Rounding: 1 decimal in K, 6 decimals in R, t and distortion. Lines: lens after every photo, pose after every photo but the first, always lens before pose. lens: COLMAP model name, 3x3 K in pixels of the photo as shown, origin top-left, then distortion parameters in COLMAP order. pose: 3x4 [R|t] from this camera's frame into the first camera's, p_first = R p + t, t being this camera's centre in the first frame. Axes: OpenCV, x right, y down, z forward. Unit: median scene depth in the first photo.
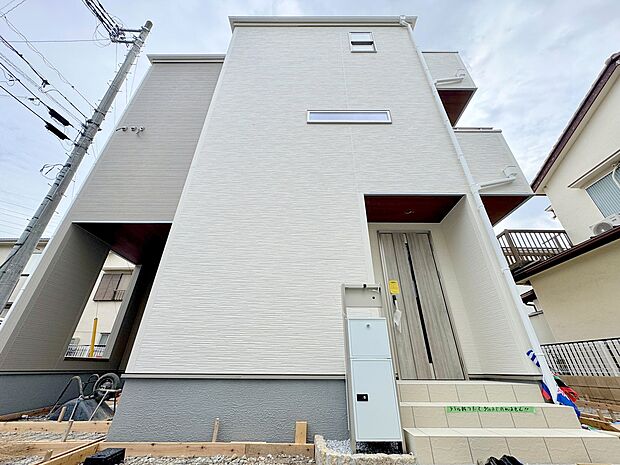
lens RADIAL K [[248.0, 0, 310.0], [0, 248.0, 232.5], [0, 0, 1]] dist [-0.002347, -0.000468]
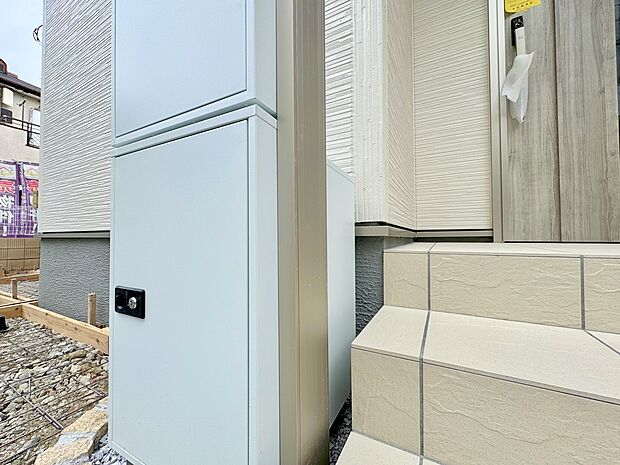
lens RADIAL K [[248.0, 0, 310.0], [0, 248.0, 232.5], [0, 0, 1]] dist [-0.002347, -0.000468]
pose [[0.887183, -0.015963, -0.461142, 0.275095], [0.226356, 0.885939, 0.404814, 0.351850], [0.402082, -0.463526, 0.789603, 0.575113]]
